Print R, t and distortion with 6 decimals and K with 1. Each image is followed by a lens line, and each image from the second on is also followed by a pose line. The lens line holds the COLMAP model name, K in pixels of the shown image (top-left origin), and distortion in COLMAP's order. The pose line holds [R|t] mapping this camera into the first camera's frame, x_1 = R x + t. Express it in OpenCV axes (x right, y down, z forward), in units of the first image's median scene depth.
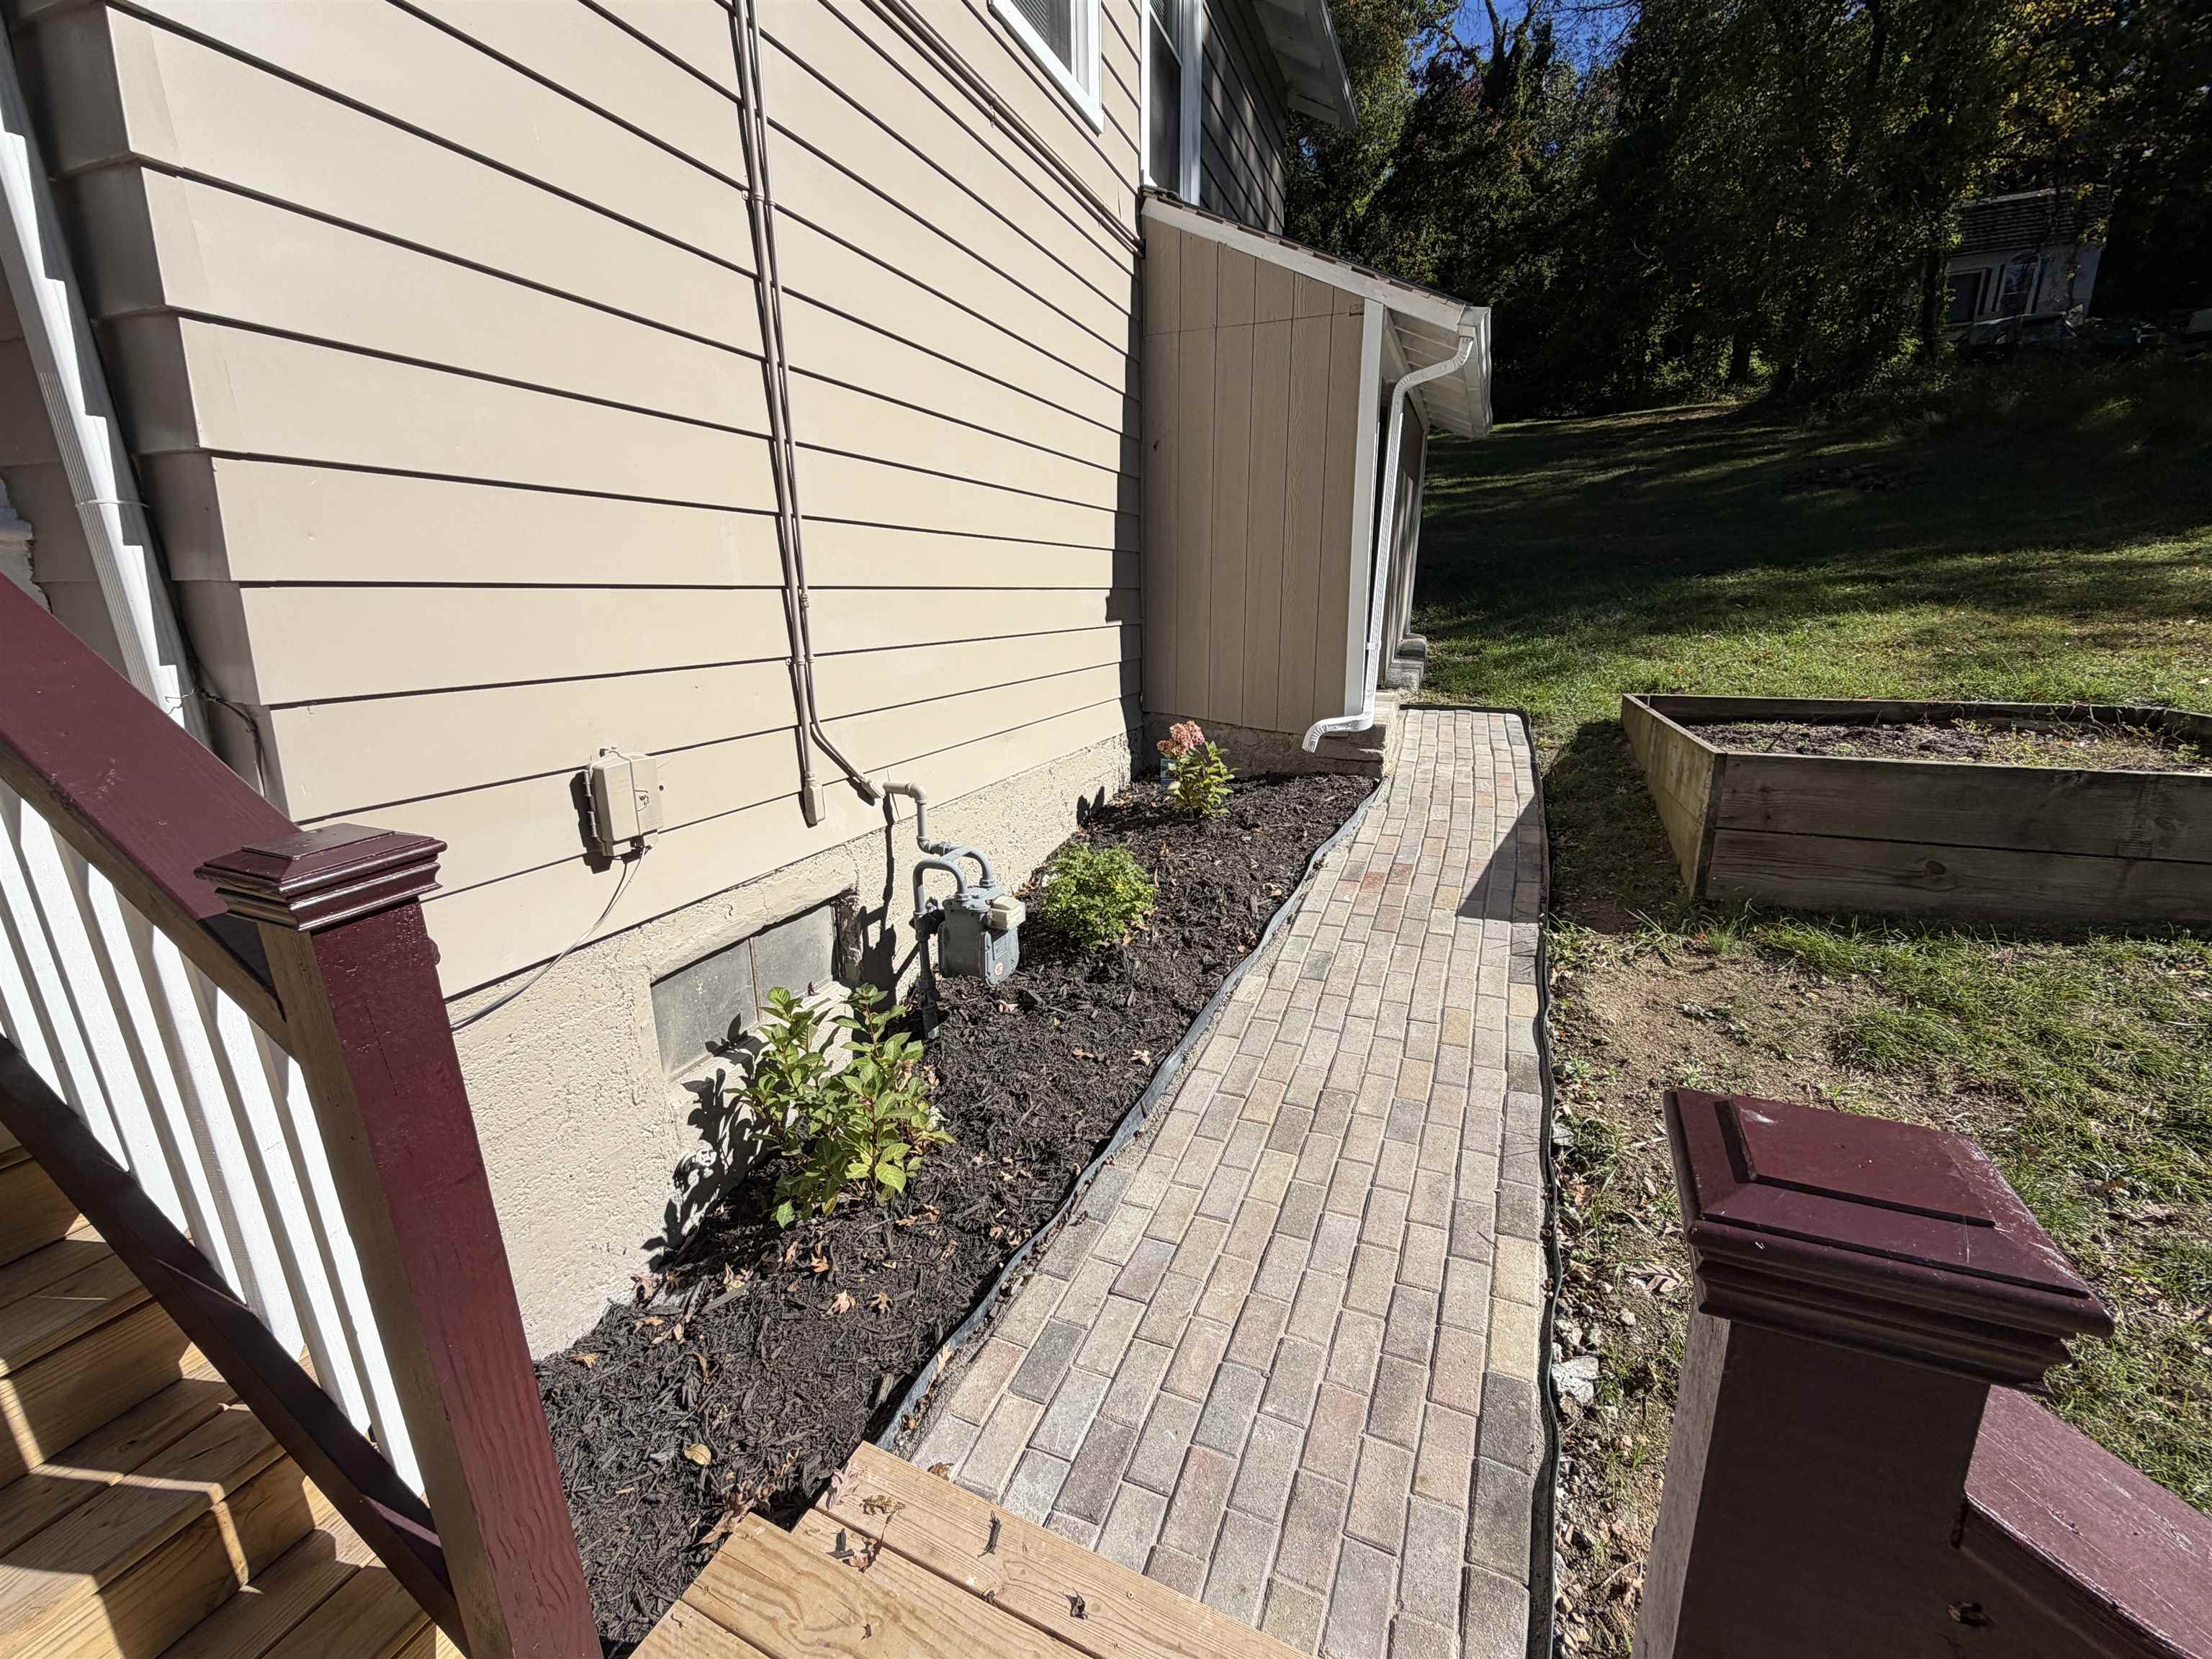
lens RADIAL K [[921.4, 0, 1107.0], [0, 921.4, 830.4], [0, 0, 1]] dist [-0.000777, 0.000737]
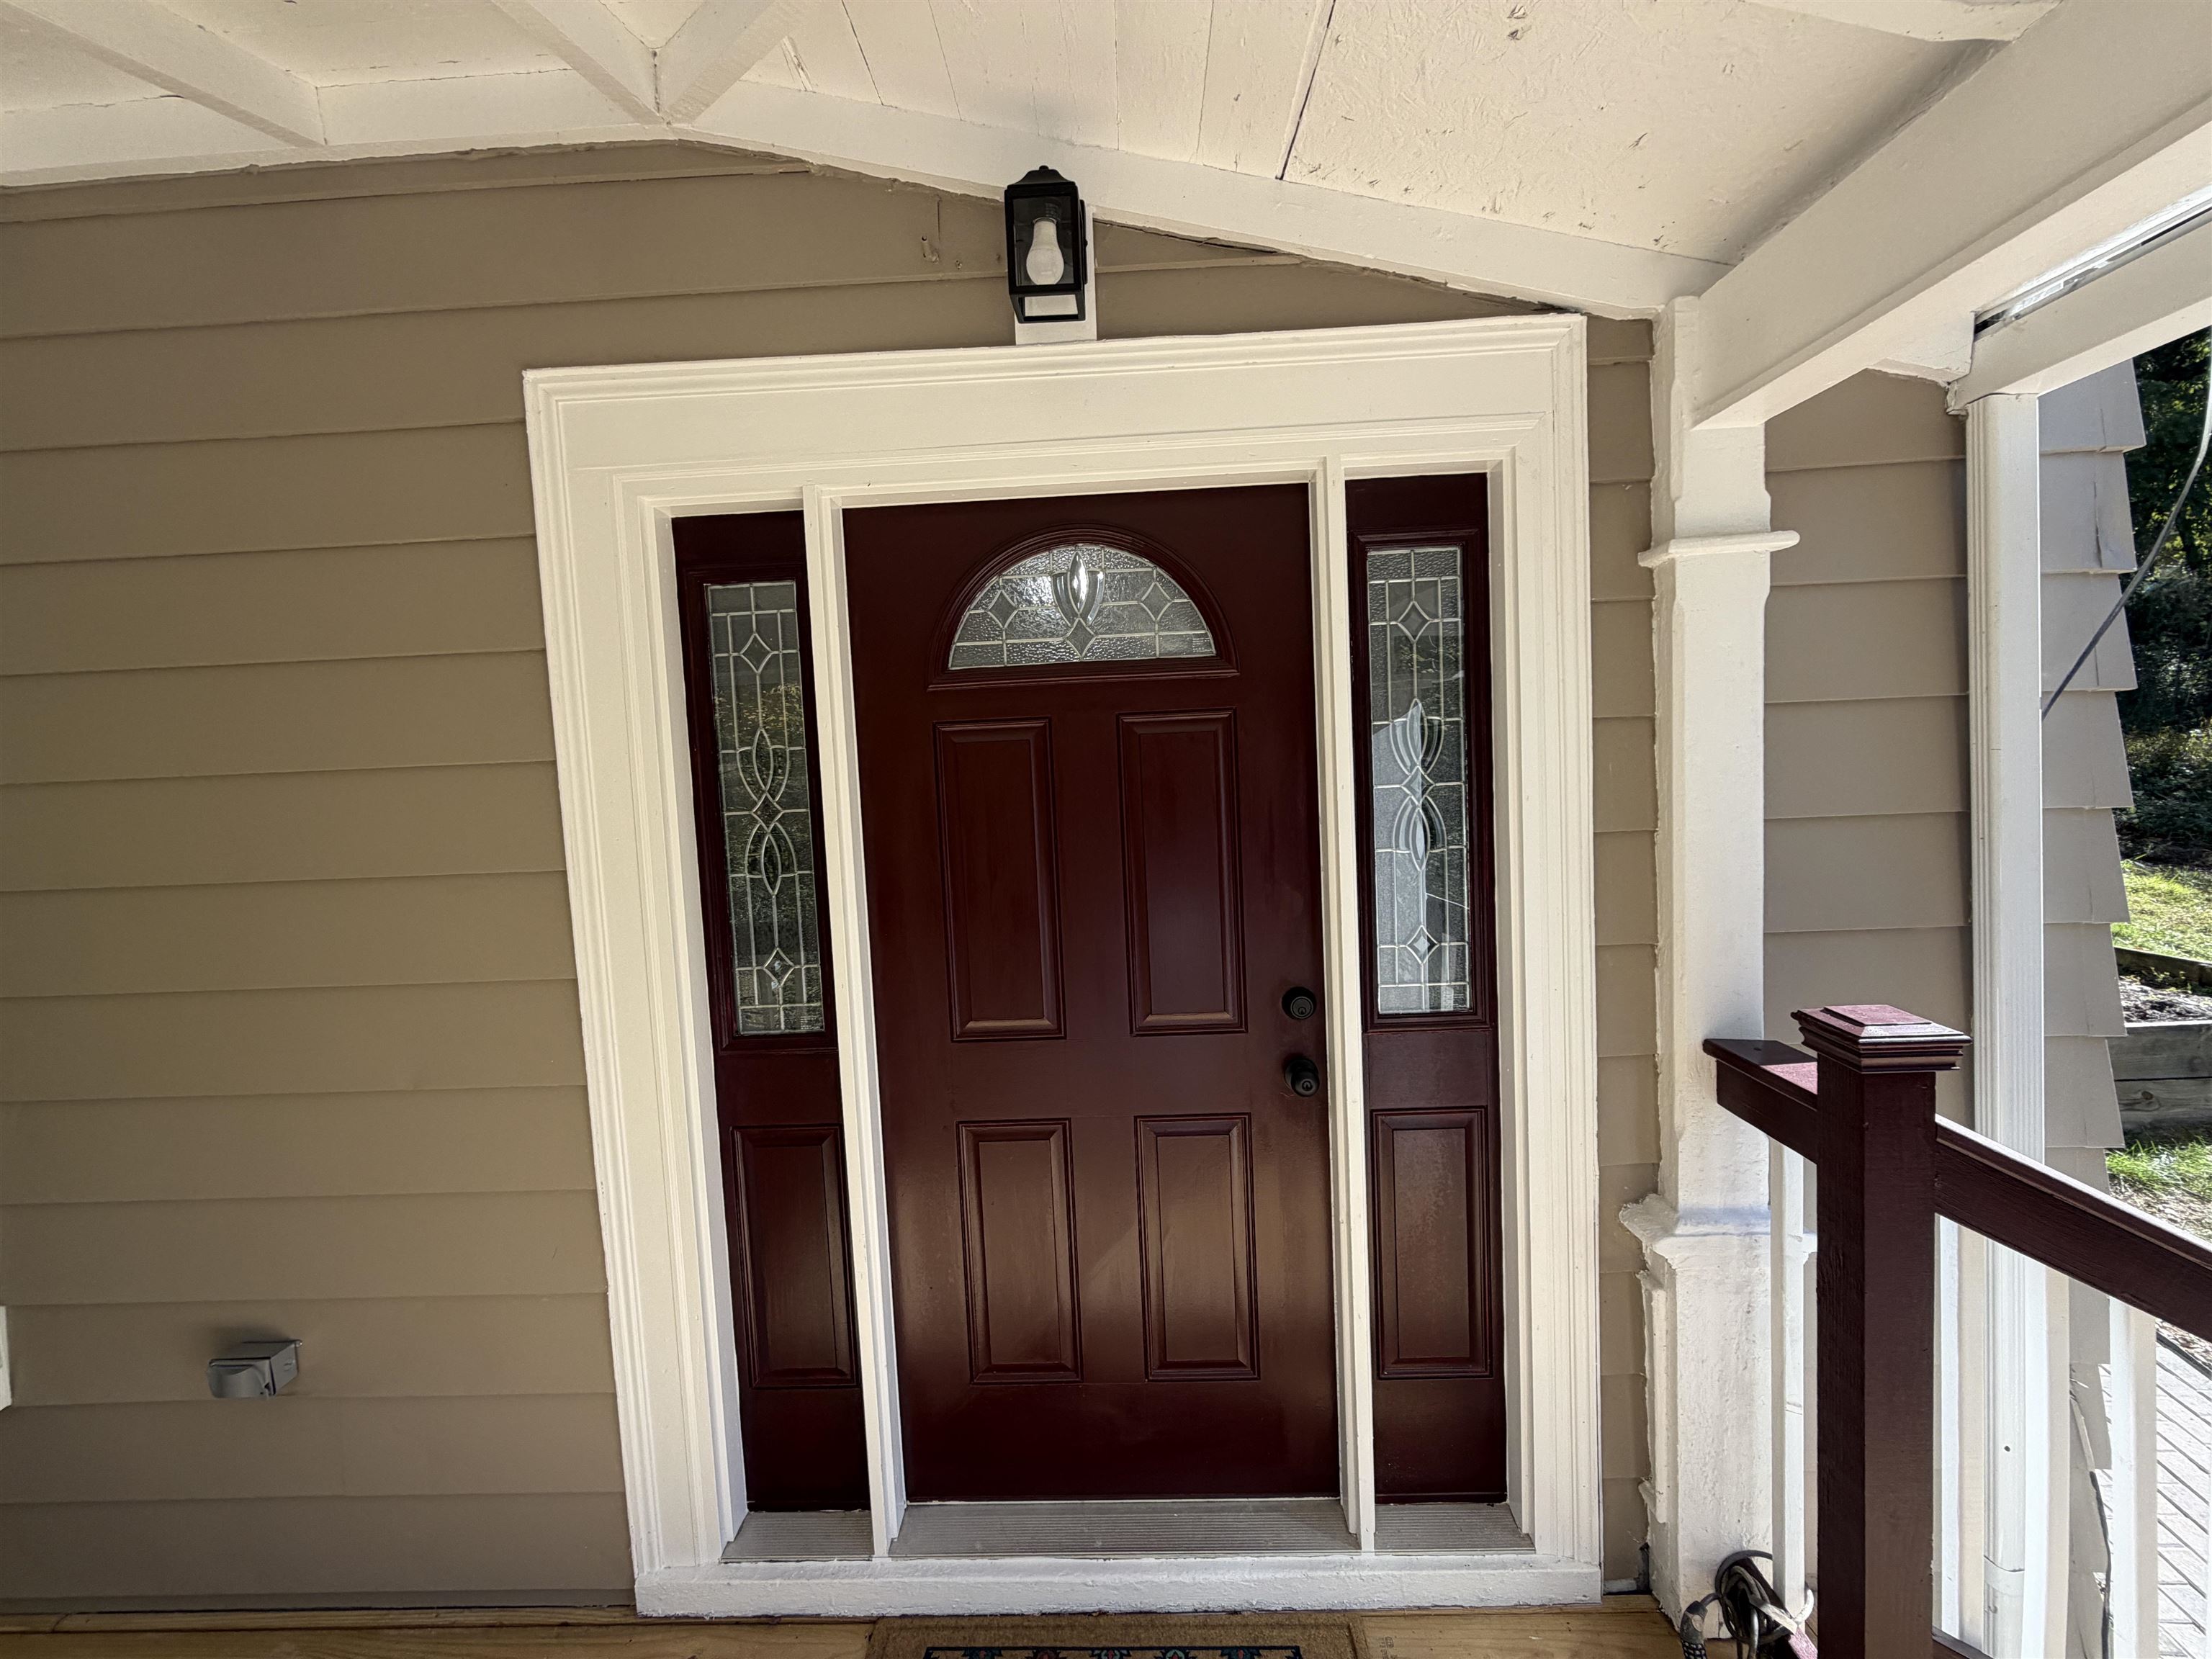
lens RADIAL K [[878.0, 0, 1098.9], [0, 878.0, 833.6], [0, 0, 1]] dist [-0.000413, 0.000076]
pose [[0.941657, -0.063577, 0.330514, -1.145716], [0.126322, 0.976969, -0.171974, -0.348644], [-0.311969, 0.203692, 0.928001, 0.142916]]
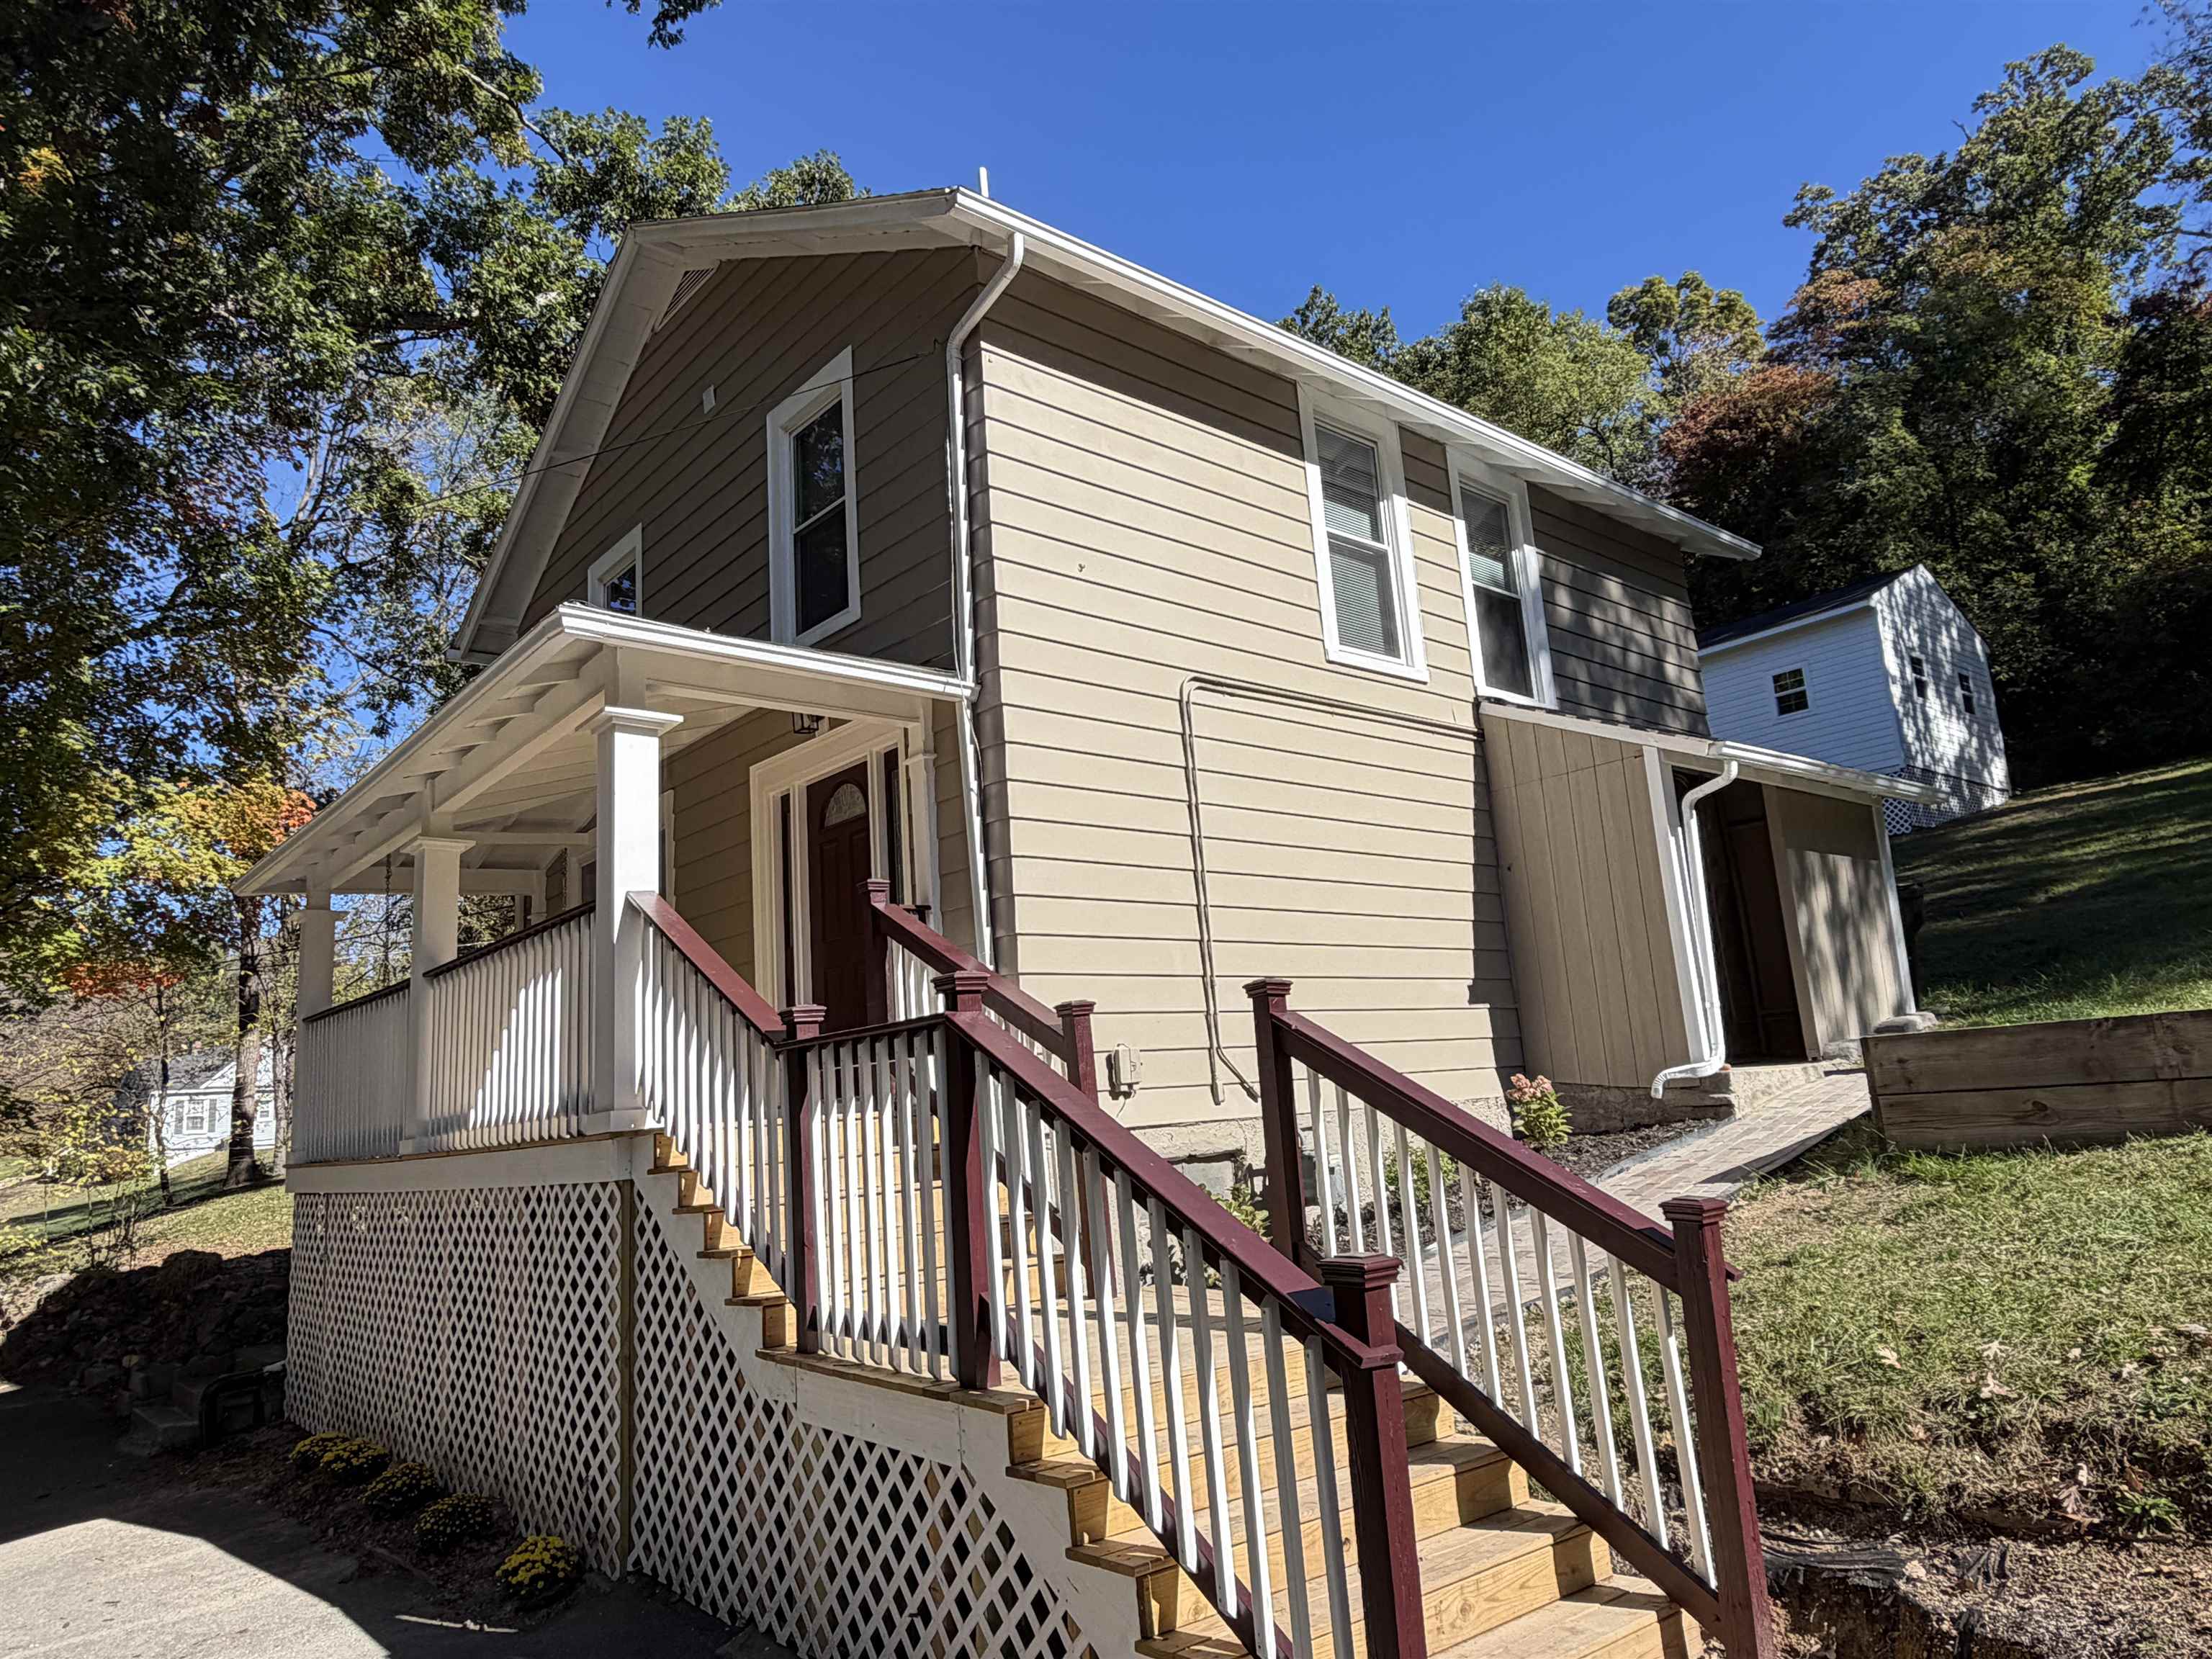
lens RADIAL K [[1415.9, 0, 1103.1], [0, 1415.9, 834.8], [0, 0, 1]] dist [-0.001567, 0.000097]
pose [[0.884382, -0.144565, -0.443813, 0.701512], [-0.052148, 0.914275, -0.401725, 0.568992], [0.463843, 0.378422, 0.801029, -1.352586]]
